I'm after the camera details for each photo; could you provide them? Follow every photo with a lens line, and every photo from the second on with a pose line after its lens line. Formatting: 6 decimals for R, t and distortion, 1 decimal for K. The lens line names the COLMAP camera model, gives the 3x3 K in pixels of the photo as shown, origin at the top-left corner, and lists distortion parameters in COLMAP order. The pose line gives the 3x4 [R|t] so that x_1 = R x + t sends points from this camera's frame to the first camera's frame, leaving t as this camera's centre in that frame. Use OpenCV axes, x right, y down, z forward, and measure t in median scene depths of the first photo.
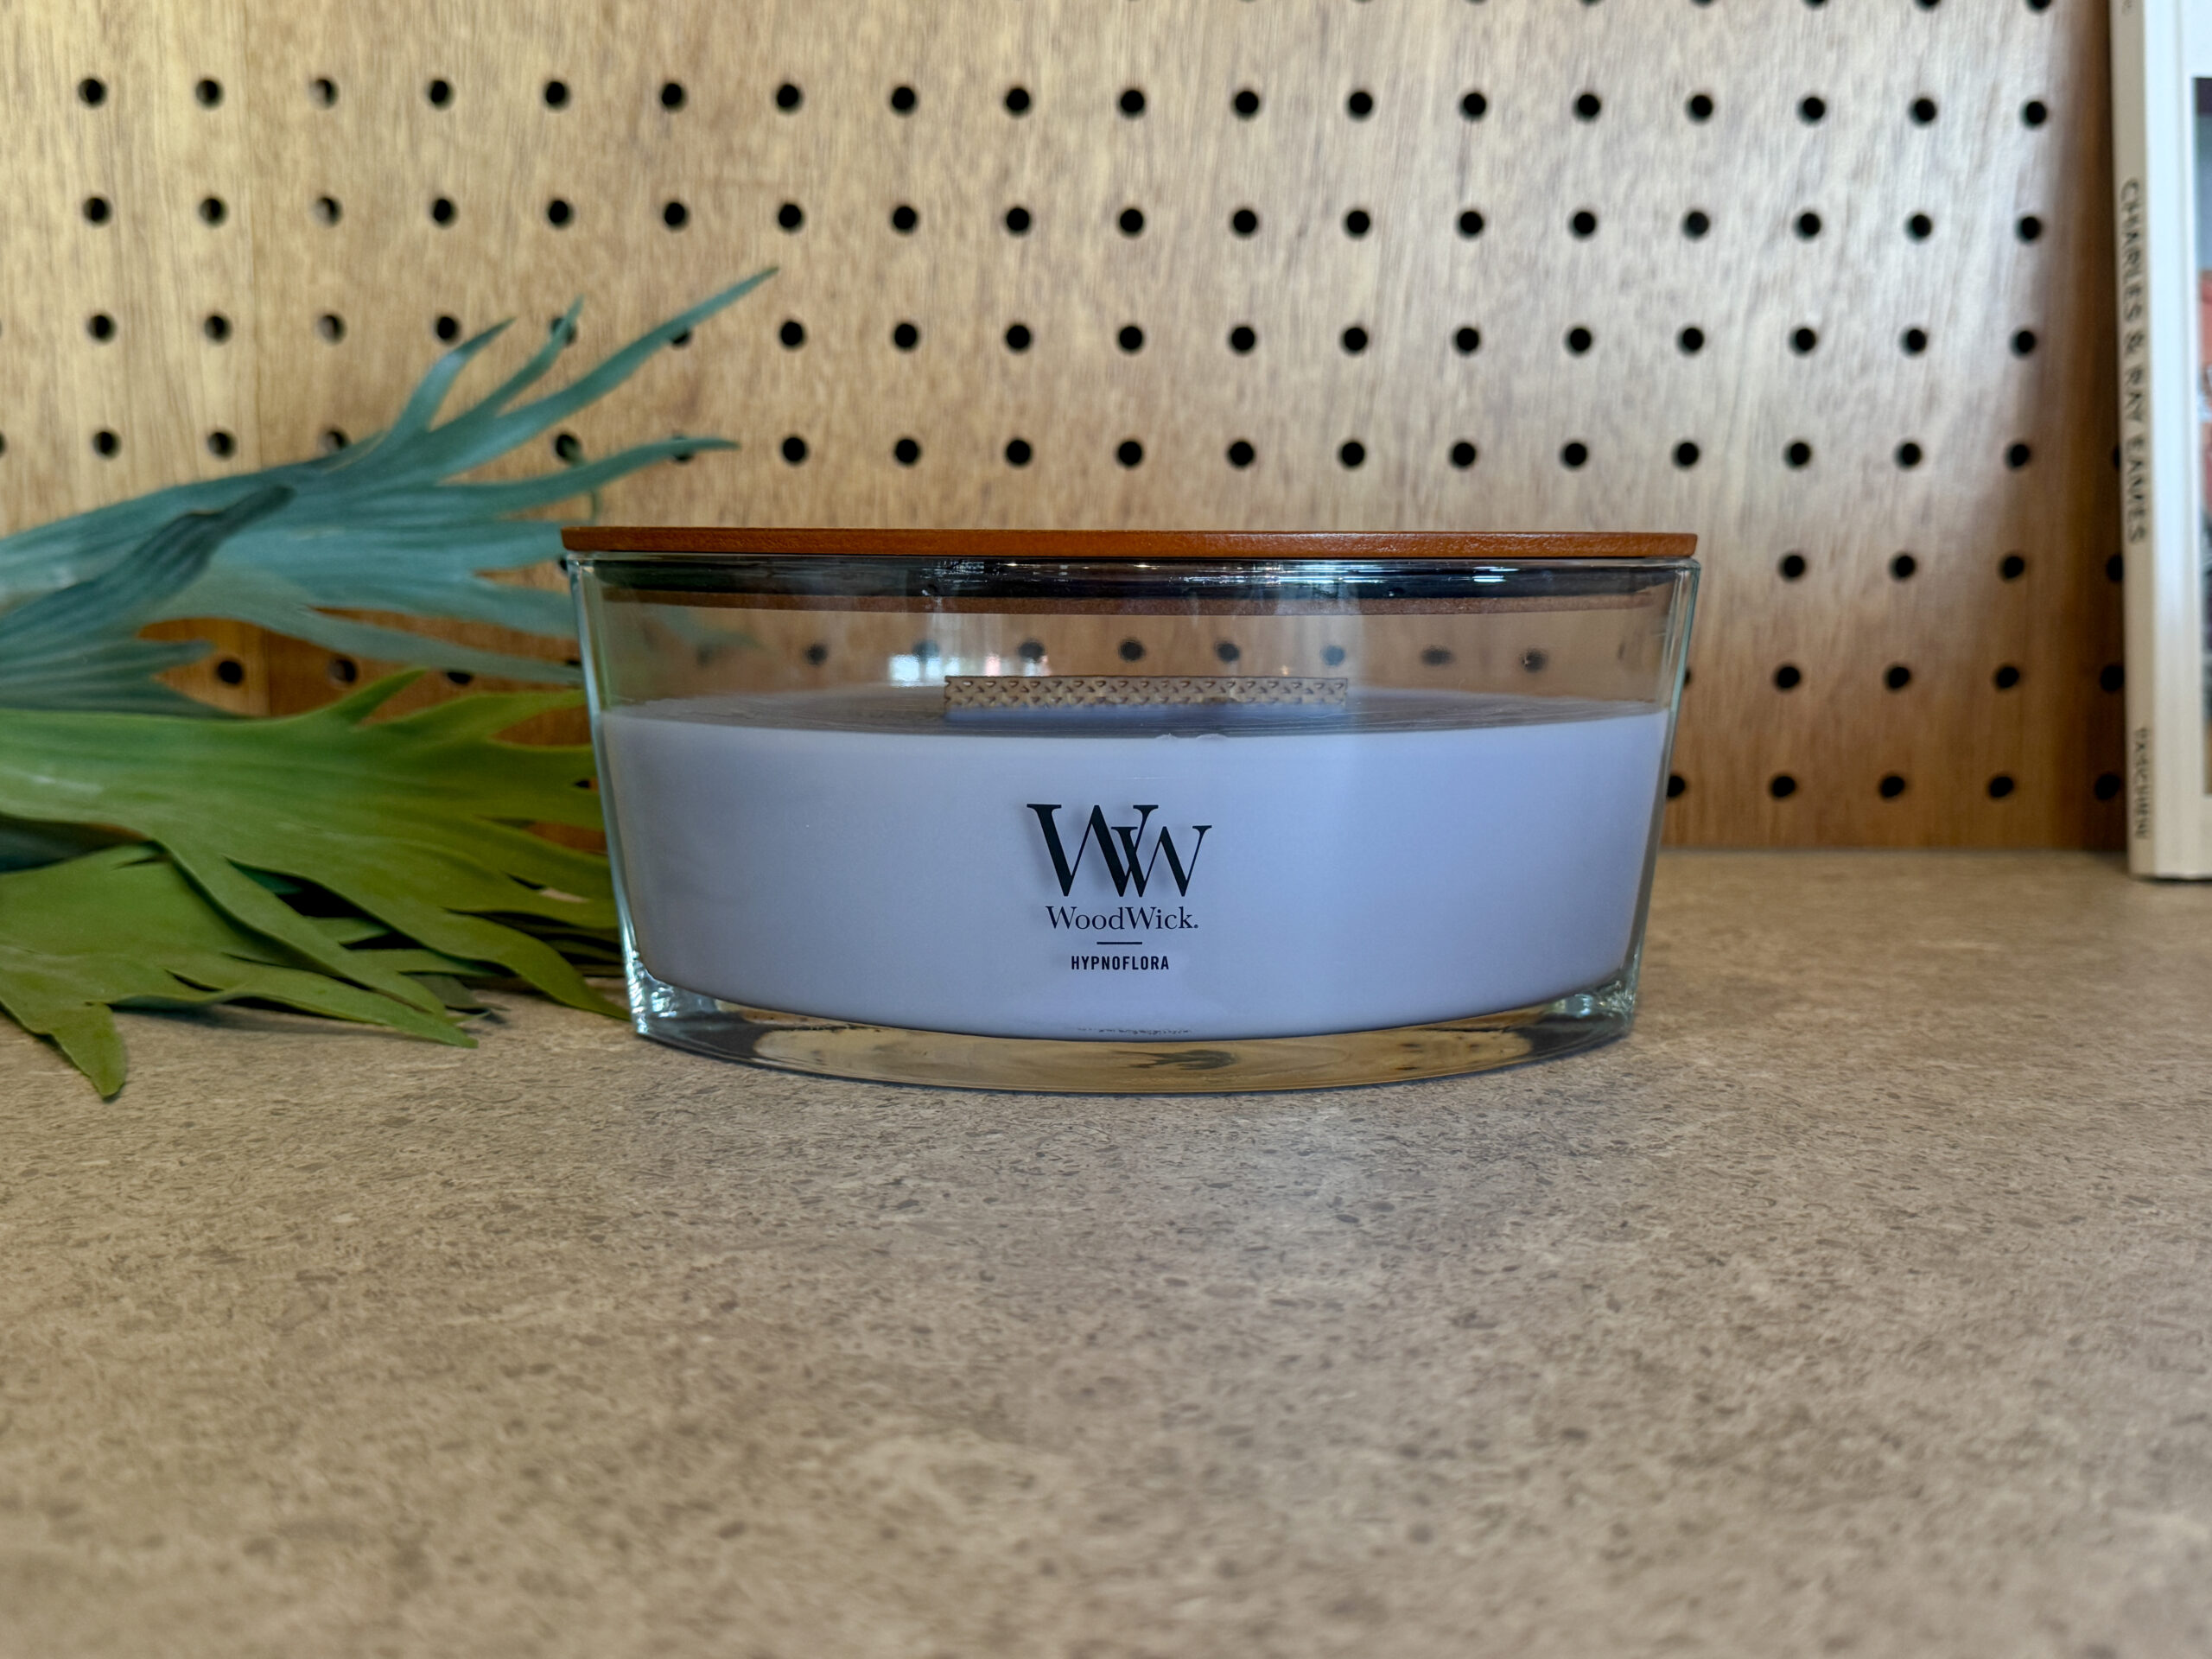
lens RADIAL K [[2255.4, 0, 1112.5], [0, 2255.4, 830.1], [0, 0, 1]] dist [0.207668, -0.586353]
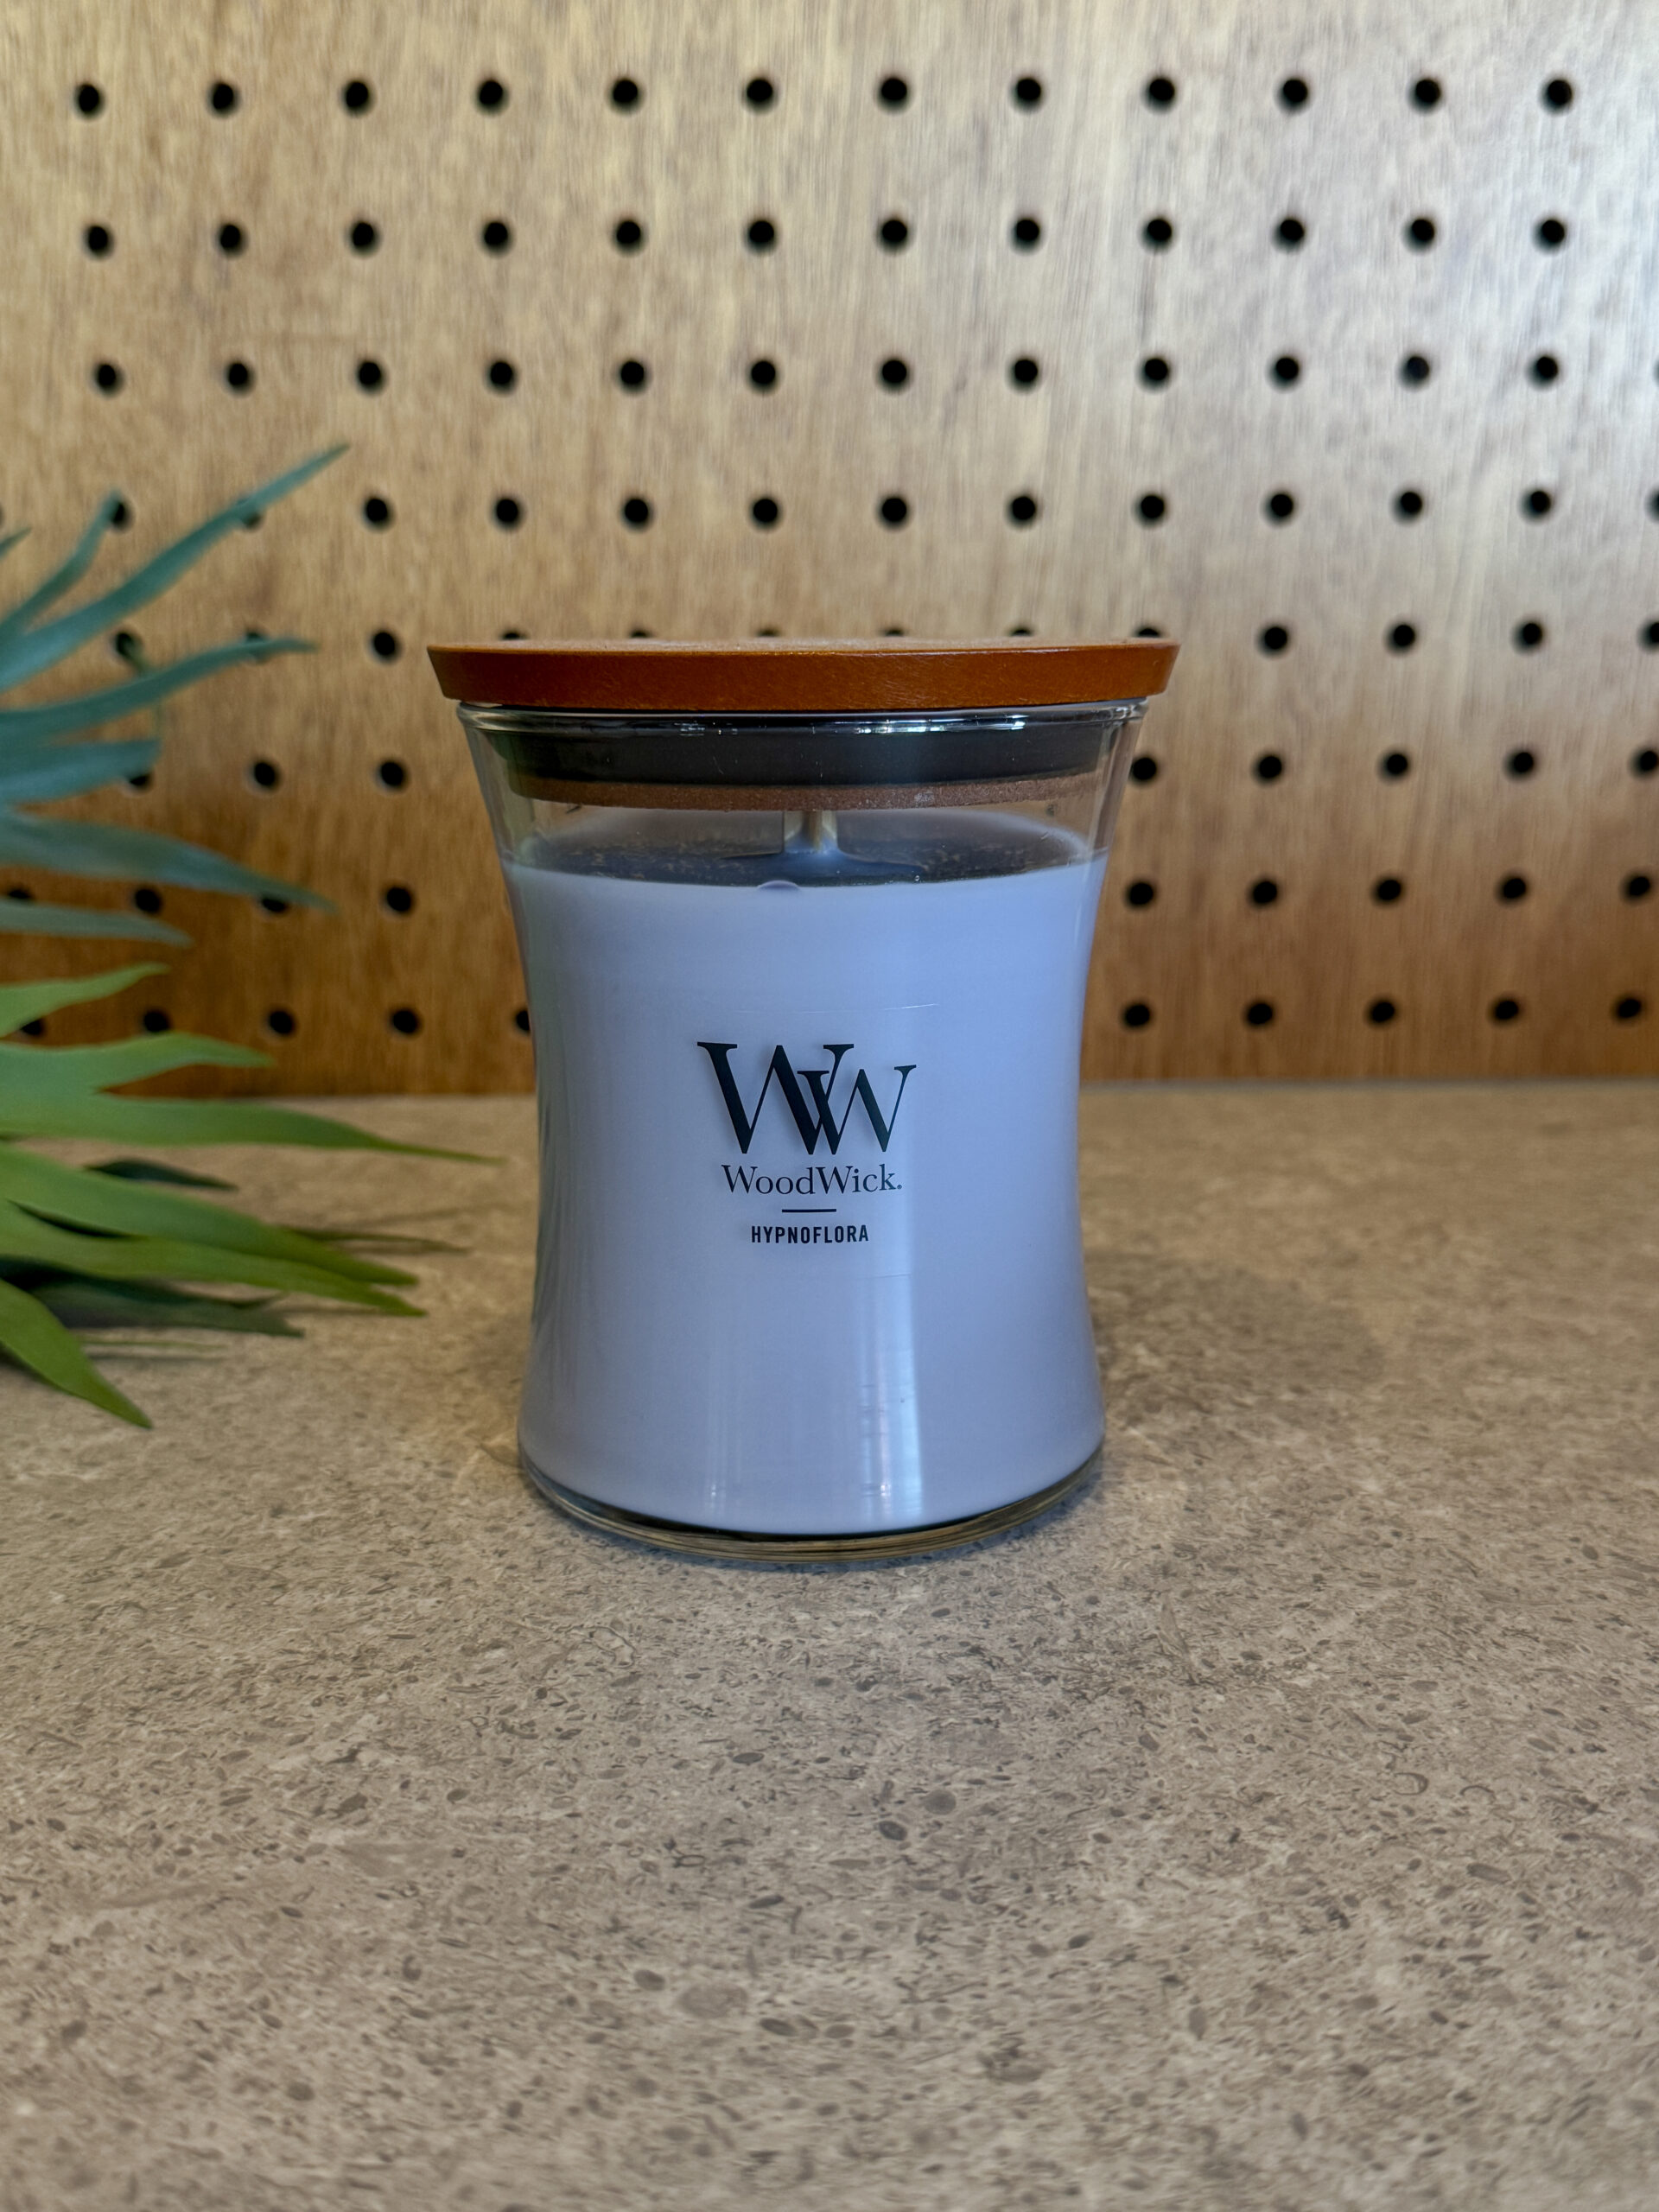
lens RADIAL K [[2267.8, 0, 833.7], [0, 2267.8, 1105.7], [0, 0, 1]] dist [0.210733, -0.630803]
pose [[0.999826, -0.009355, -0.016123, 0.083708], [0.010945, 0.994770, 0.101553, -0.142297], [0.015089, -0.101712, 0.994699, 0.184600]]
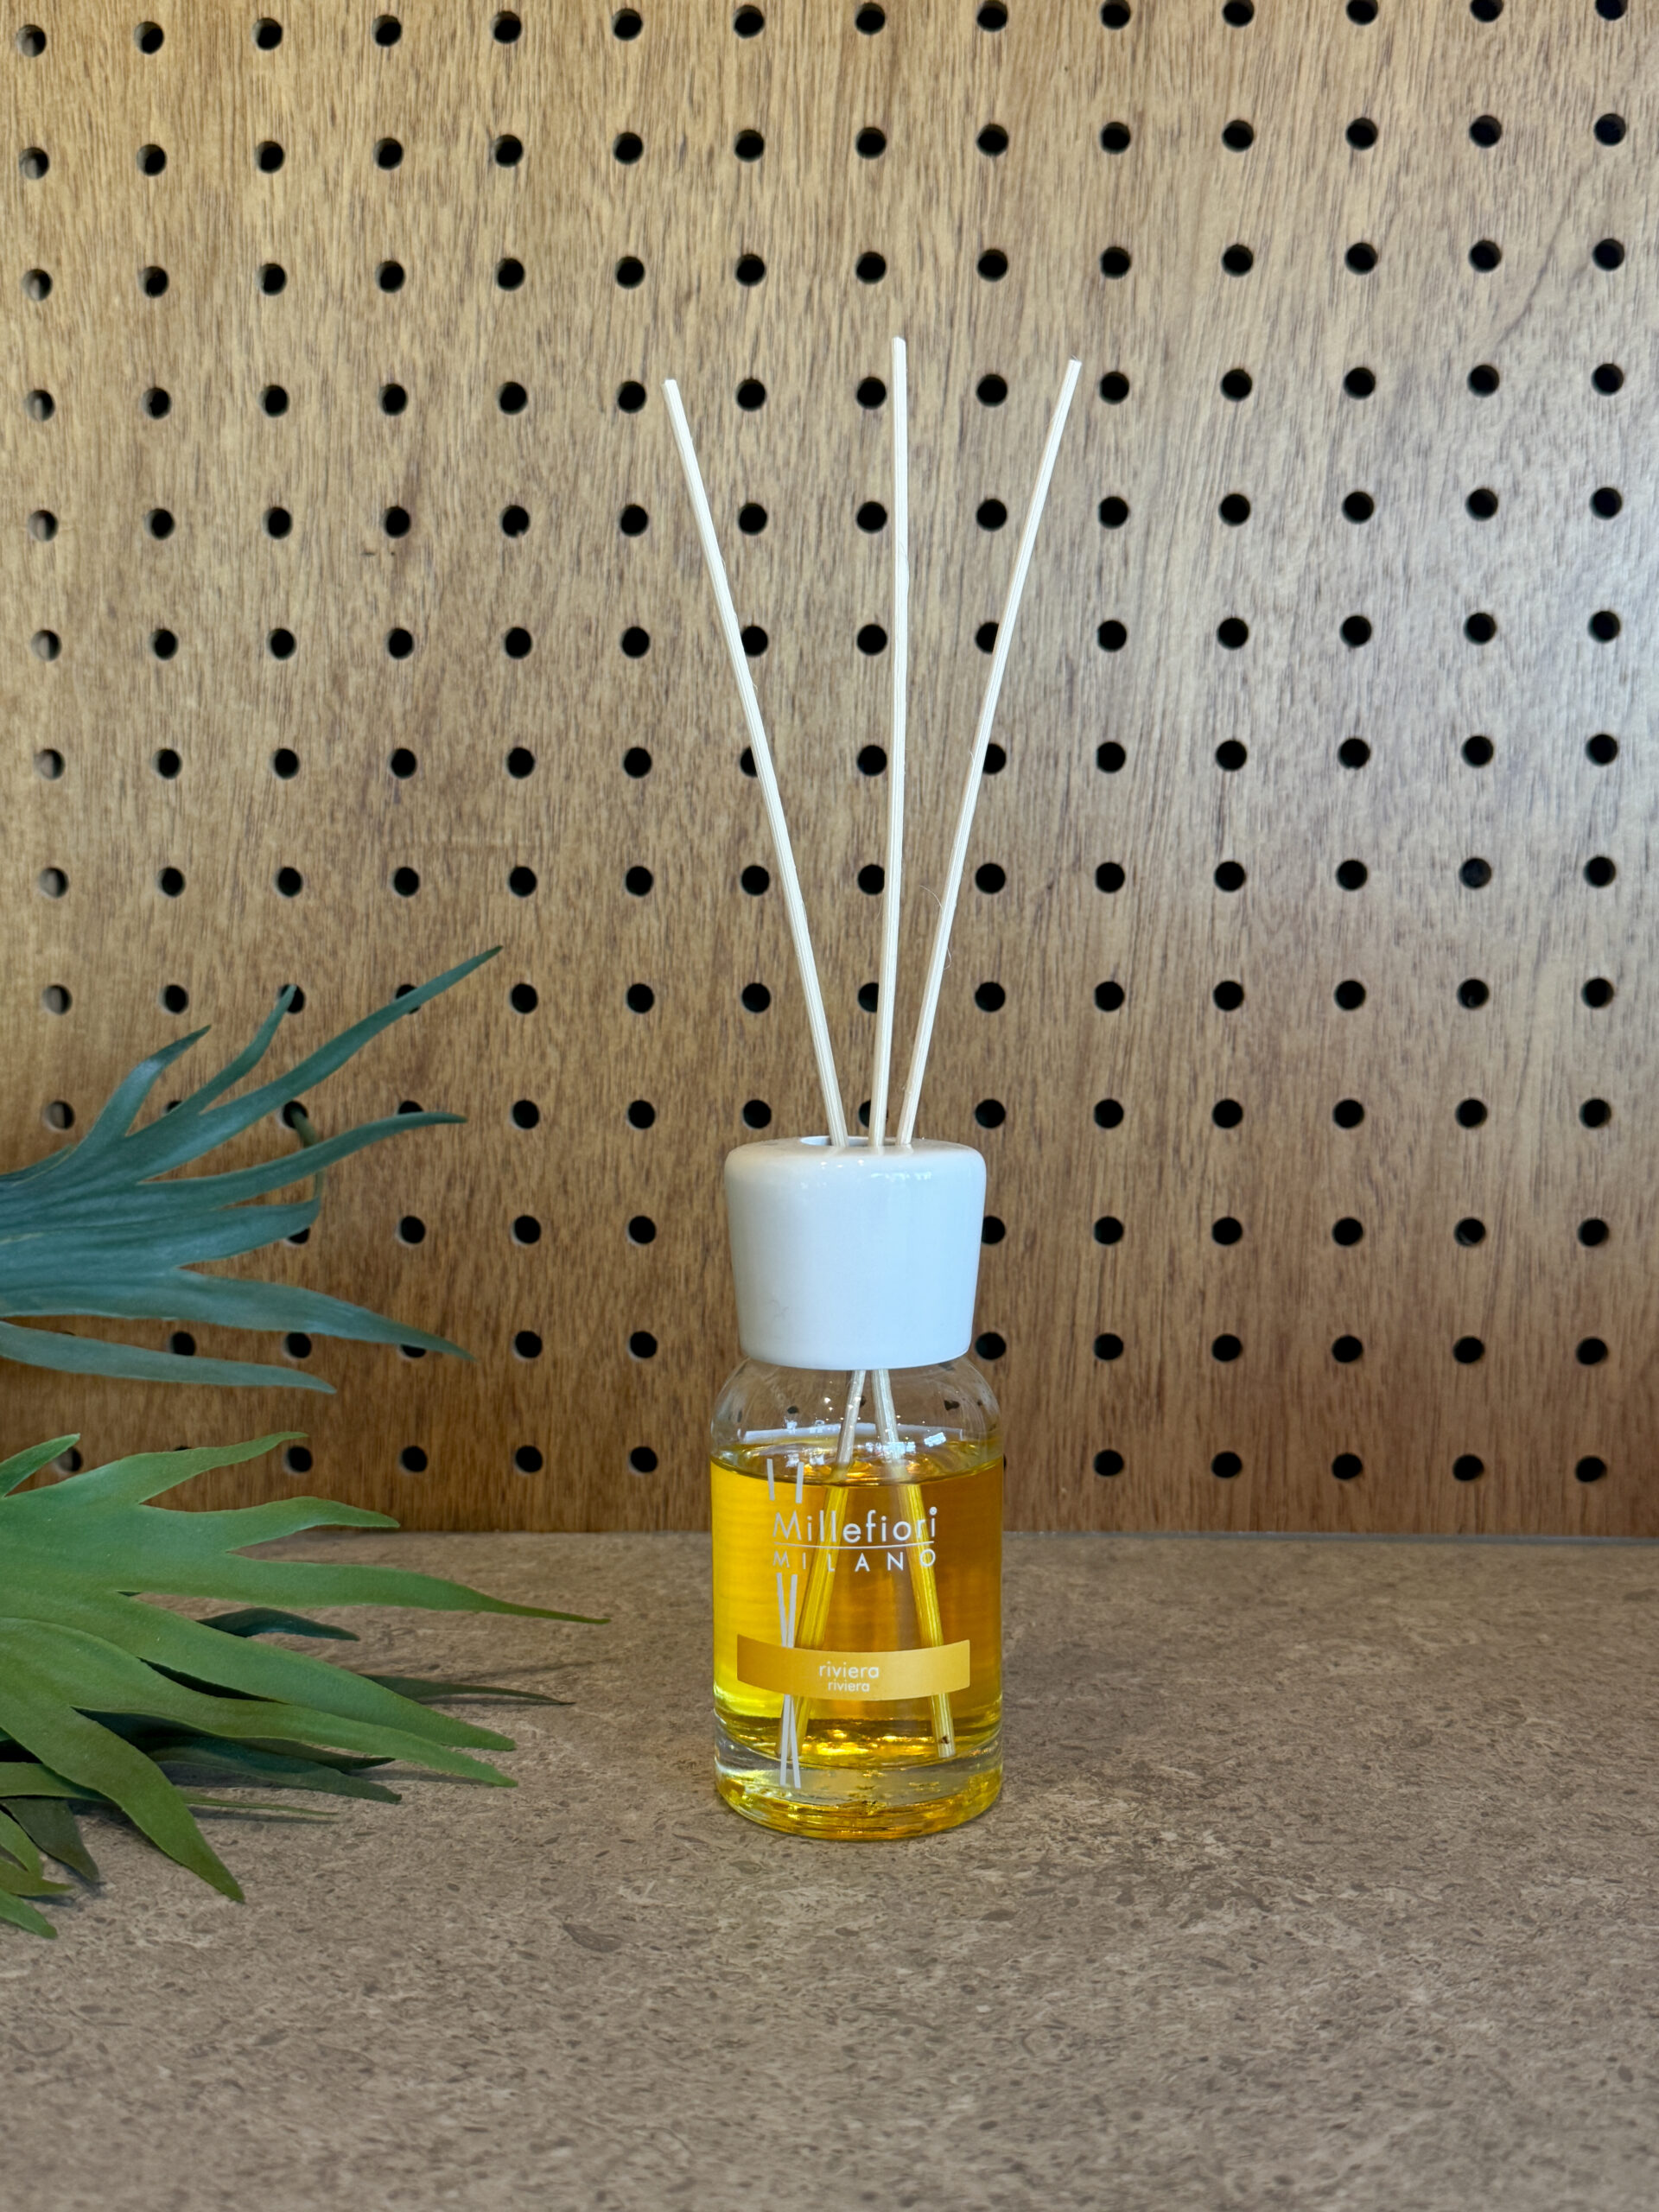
lens RADIAL K [[2239.0, 0, 827.7], [0, 2239.0, 1111.4], [0, 0, 1]] dist [0.201738, -0.543674]
pose [[0.996638, -0.005272, -0.081763, 0.119808], [0.000643, 0.998400, -0.056544, -0.207726], [0.081930, 0.056302, 0.995047, 0.110961]]
